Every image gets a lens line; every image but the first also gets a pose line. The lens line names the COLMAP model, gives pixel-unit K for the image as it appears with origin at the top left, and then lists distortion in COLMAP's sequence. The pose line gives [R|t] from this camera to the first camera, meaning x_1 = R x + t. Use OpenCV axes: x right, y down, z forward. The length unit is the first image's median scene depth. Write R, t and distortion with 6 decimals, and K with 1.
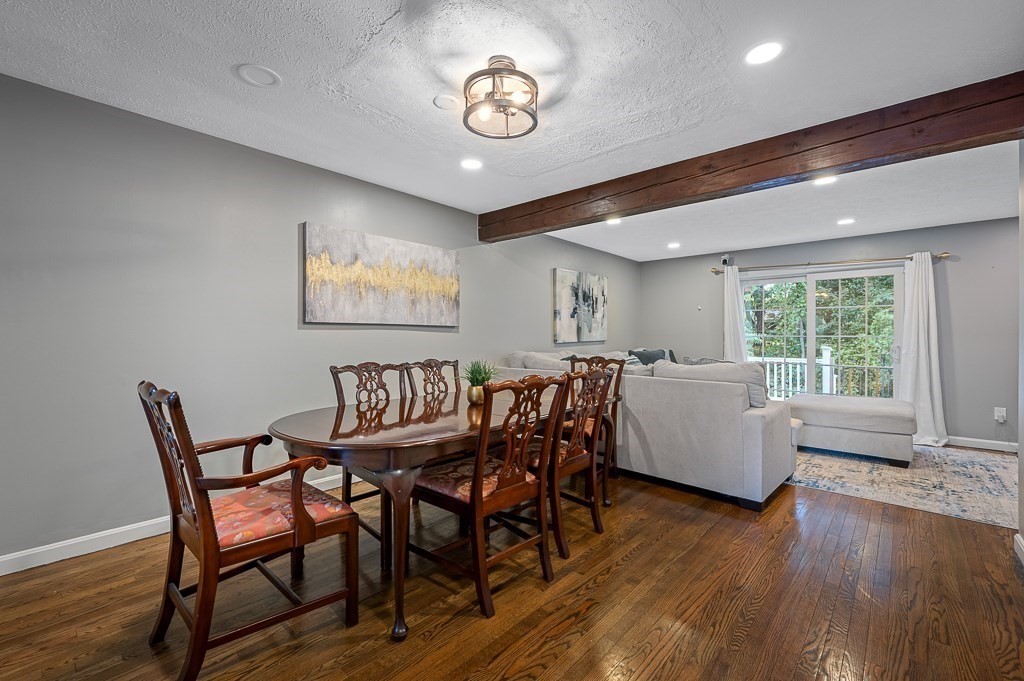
lens RADIAL K [[440.2, 0, 512.0], [0, 440.2, 340.5], [0, 0, 1]] dist [0.000779, -0.000023]
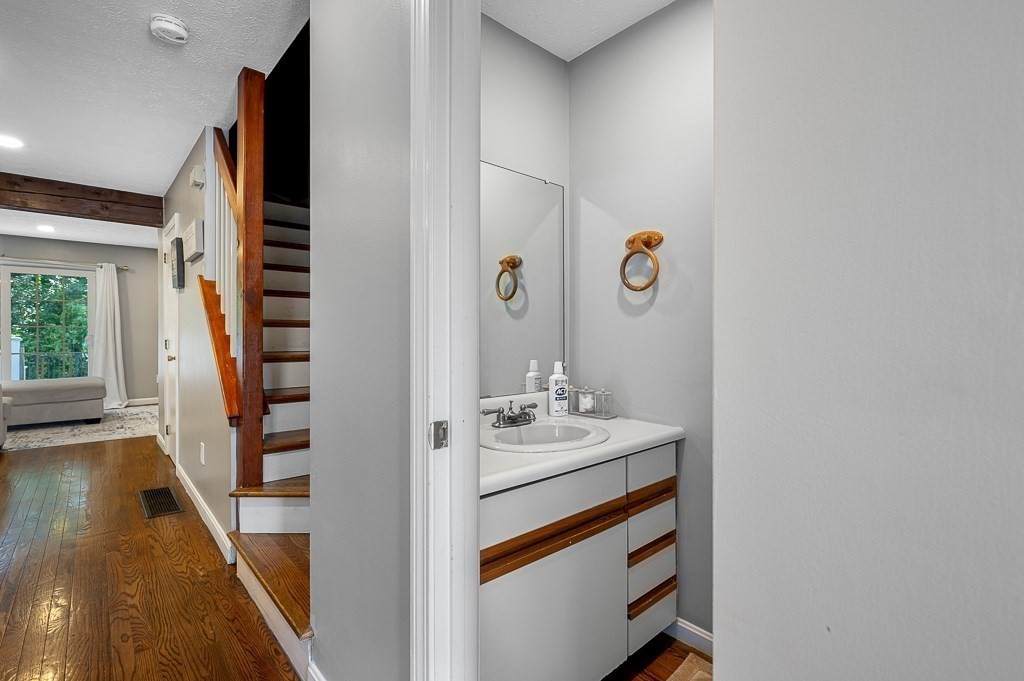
lens RADIAL K [[471.1, 0, 514.3], [0, 471.1, 328.1], [0, 0, 1]] dist [0.000062, 0.000297]
pose [[0.113297, -0.000335, 0.993561, -0.407976], [0.005437, 0.999985, -0.000283, 0.000783], [-0.993546, 0.005434, 0.113297, -0.445047]]
